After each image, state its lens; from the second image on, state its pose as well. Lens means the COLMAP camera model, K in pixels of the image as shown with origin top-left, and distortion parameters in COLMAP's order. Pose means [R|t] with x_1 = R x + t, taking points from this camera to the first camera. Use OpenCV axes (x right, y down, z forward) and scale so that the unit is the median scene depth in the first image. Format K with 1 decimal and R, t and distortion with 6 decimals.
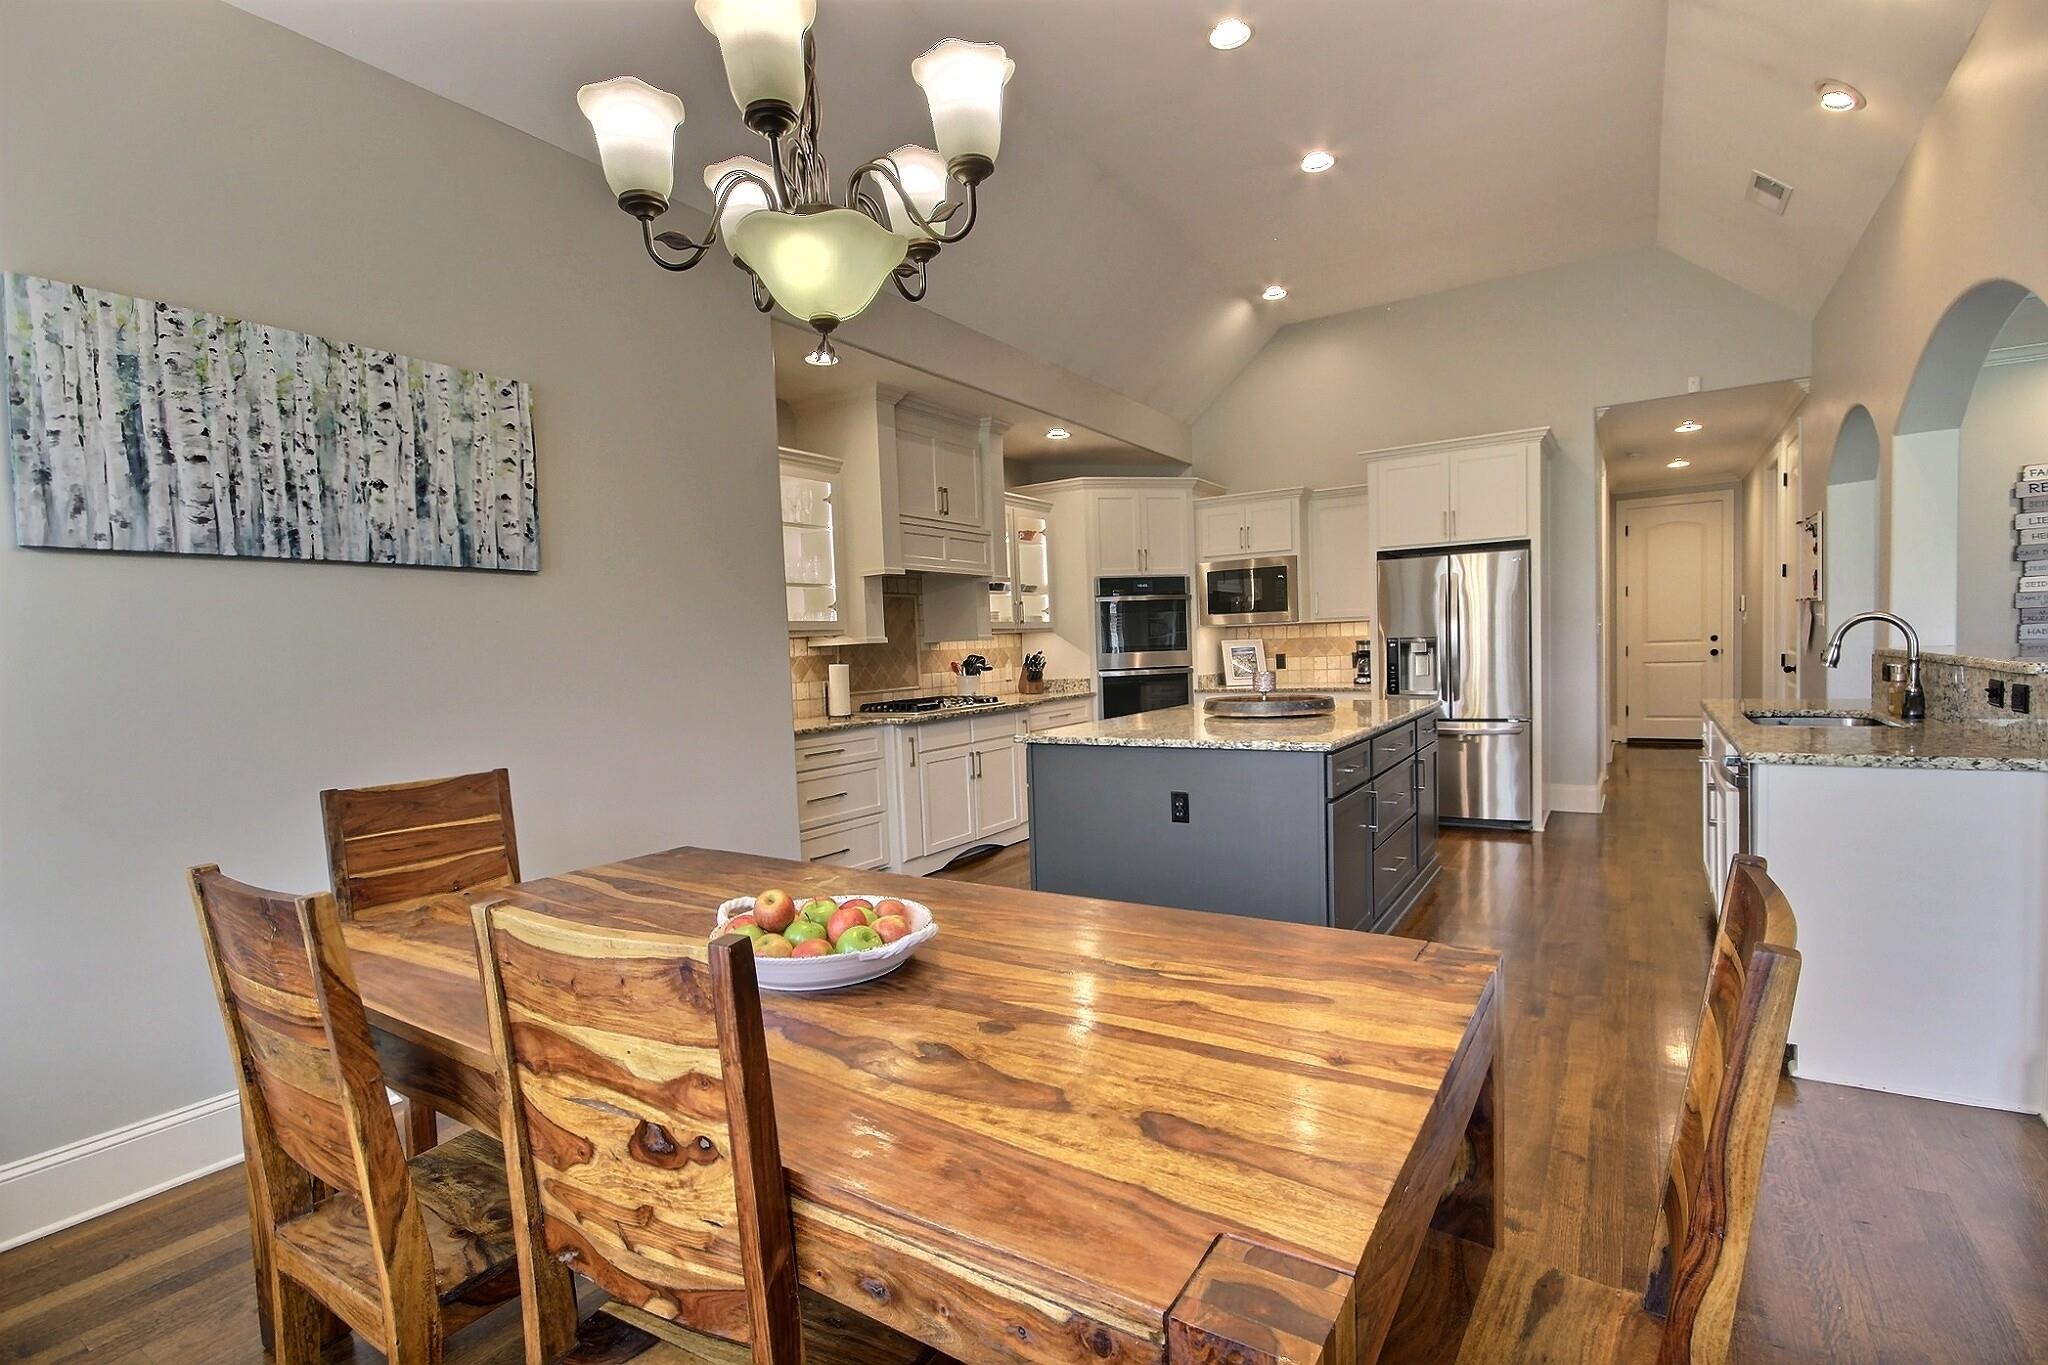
lens RADIAL K [[950.7, 0, 1030.5], [0, 950.7, 694.7], [0, 0, 1]] dist [-0.000239, -0.000351]
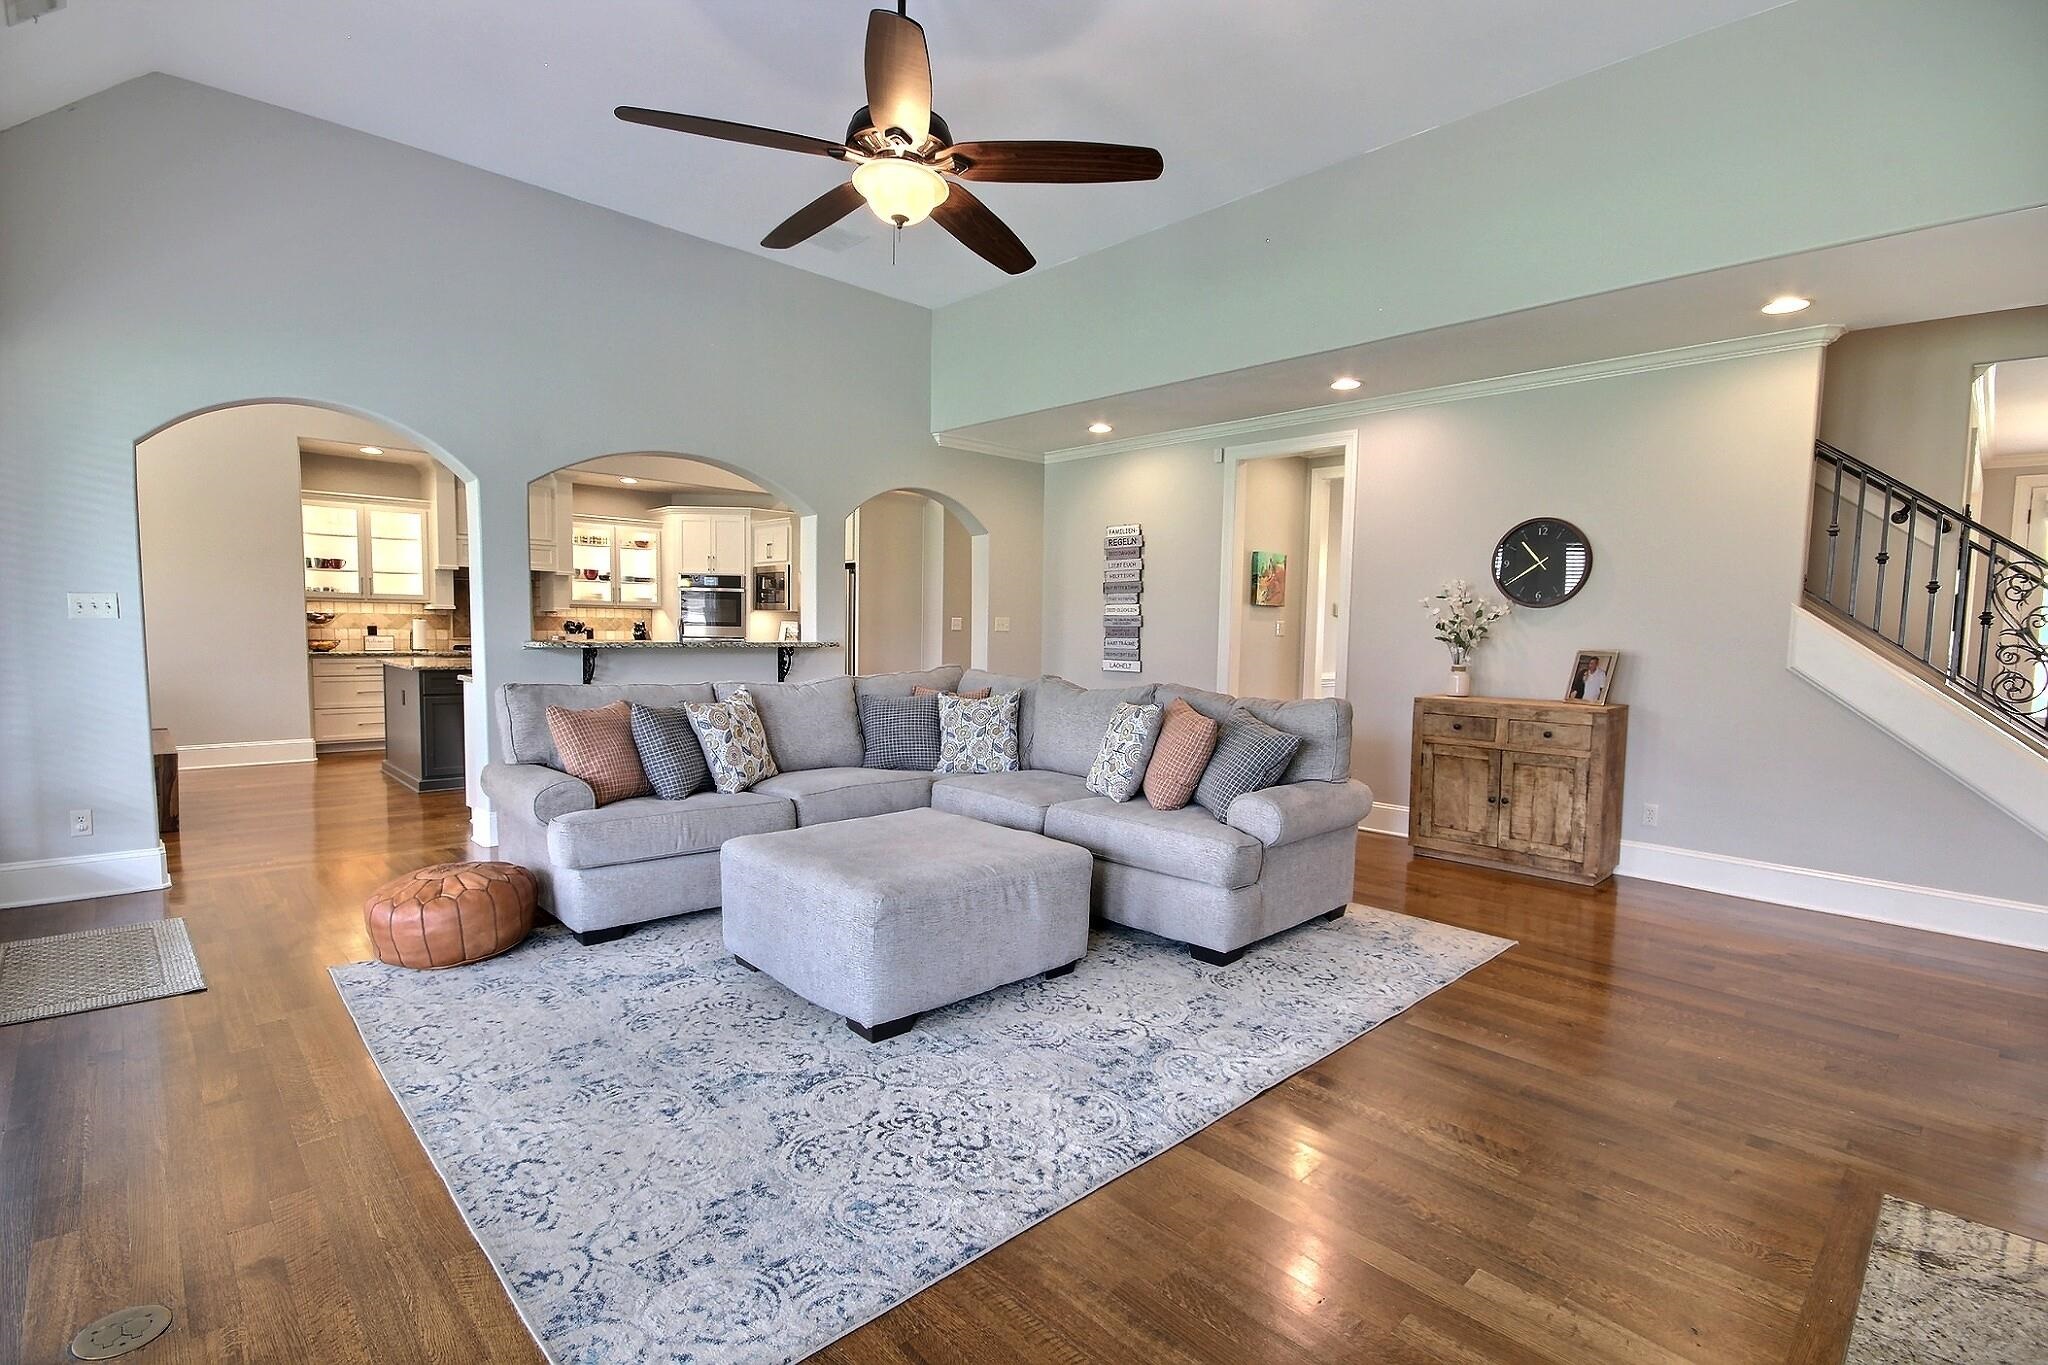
lens RADIAL K [[944.1, 0, 1020.3], [0, 944.1, 691.5], [0, 0, 1]] dist [0.000505, -0.000697]
pose [[0.969012, 0.073041, -0.235967, 1.045601], [-0.068098, 0.997256, 0.029041, -0.021464], [0.237441, -0.012072, 0.971327, -0.340094]]
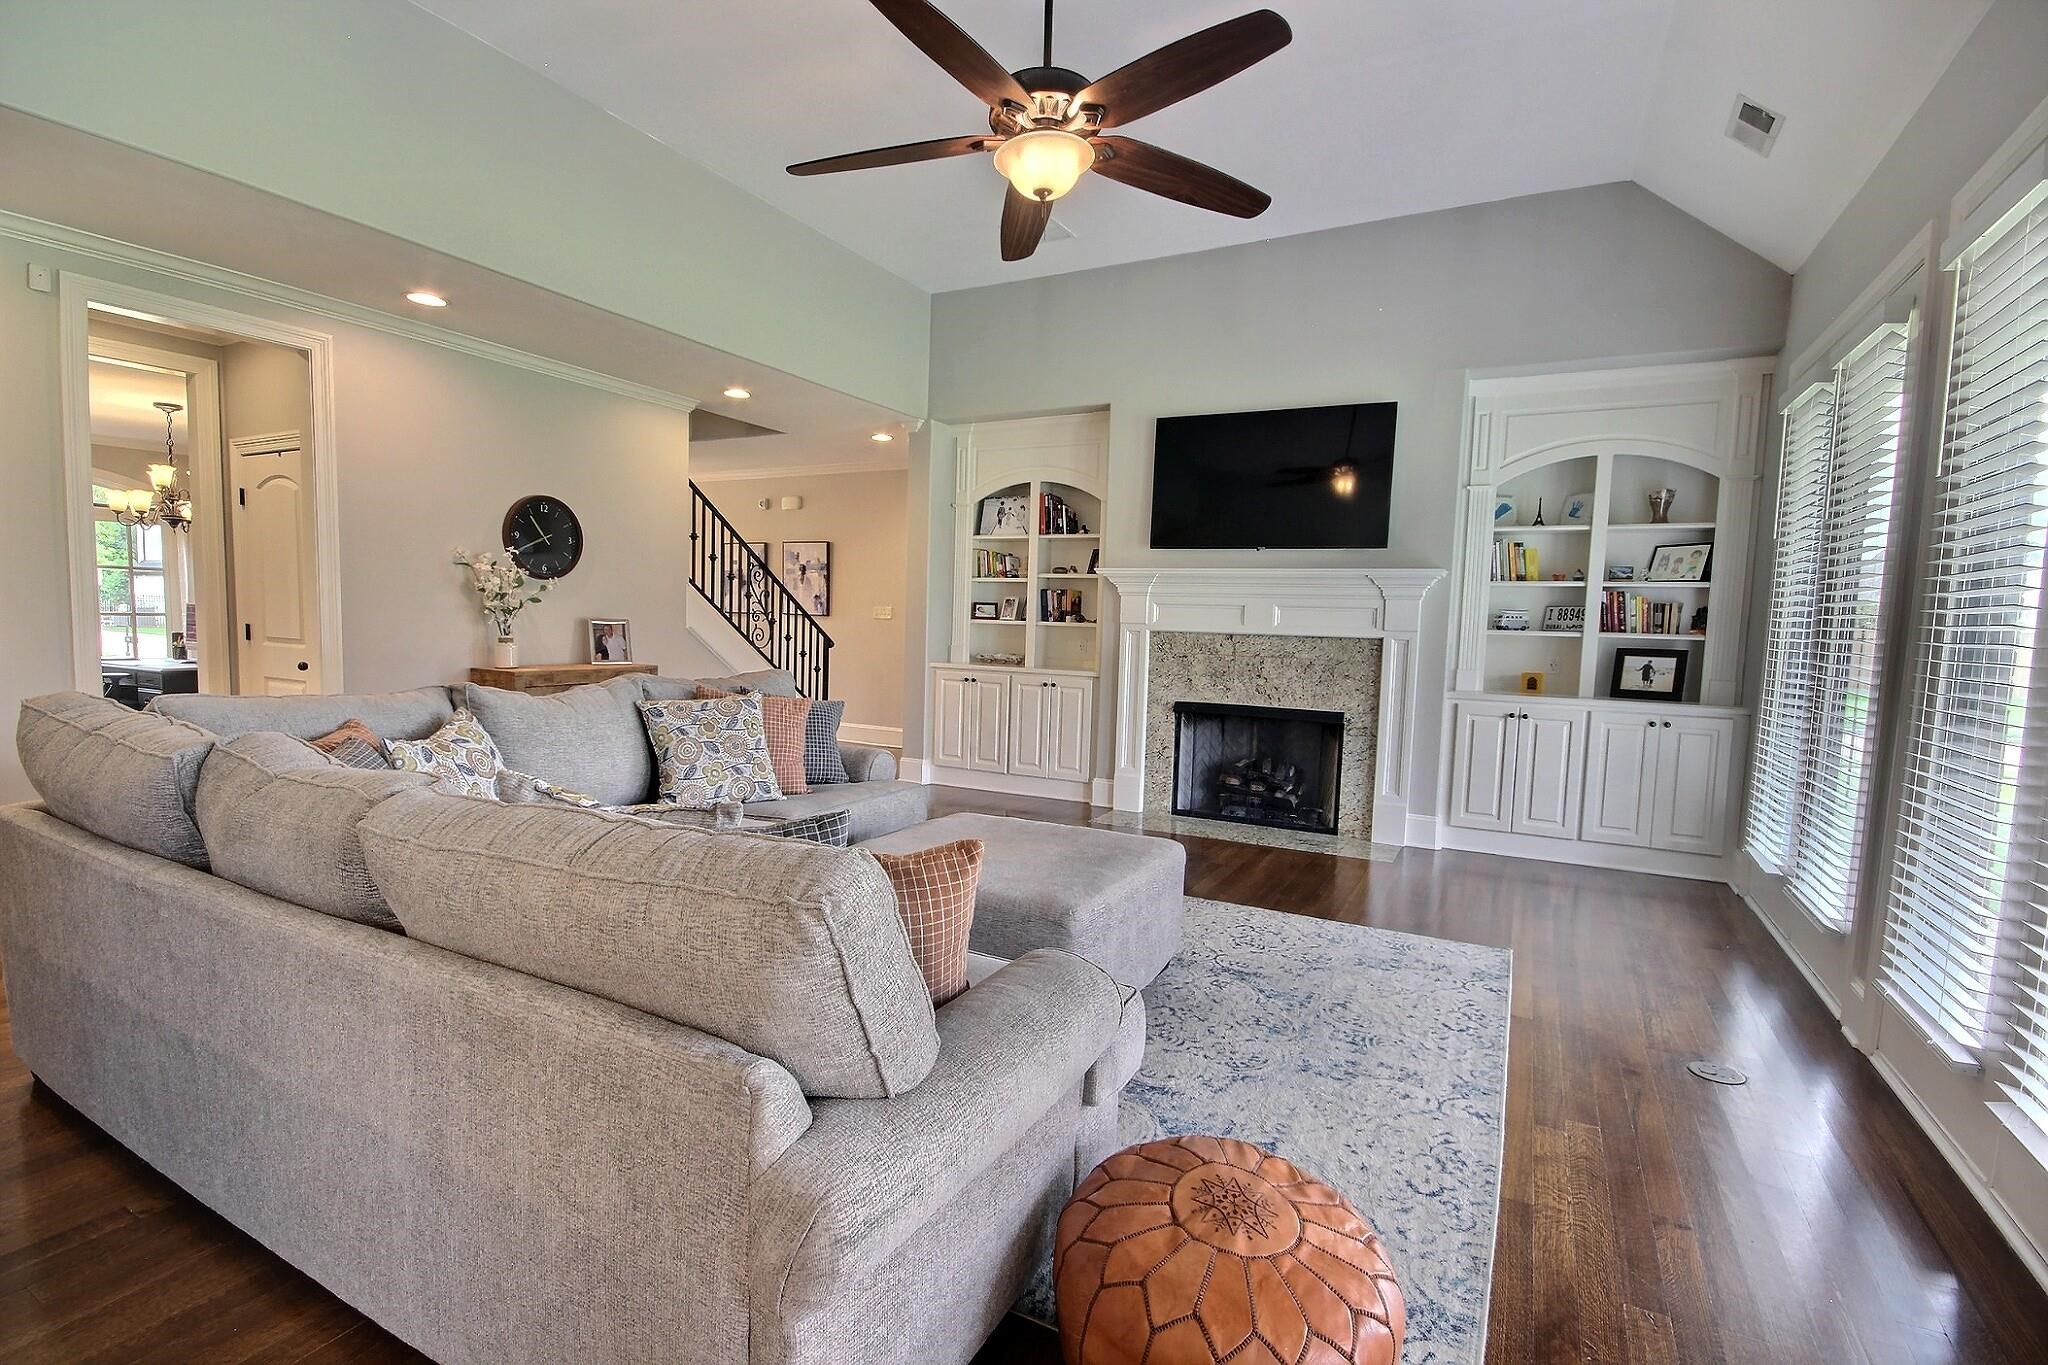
lens RADIAL K [[944.1, 0, 1020.3], [0, 944.1, 691.5], [0, 0, 1]] dist [0.000505, -0.000697]
pose [[-0.071913, -0.042894, 0.996488, 0.370099], [0.026988, 0.998625, 0.044934, -0.023922], [-0.997046, 0.030125, -0.070657, 0.180981]]
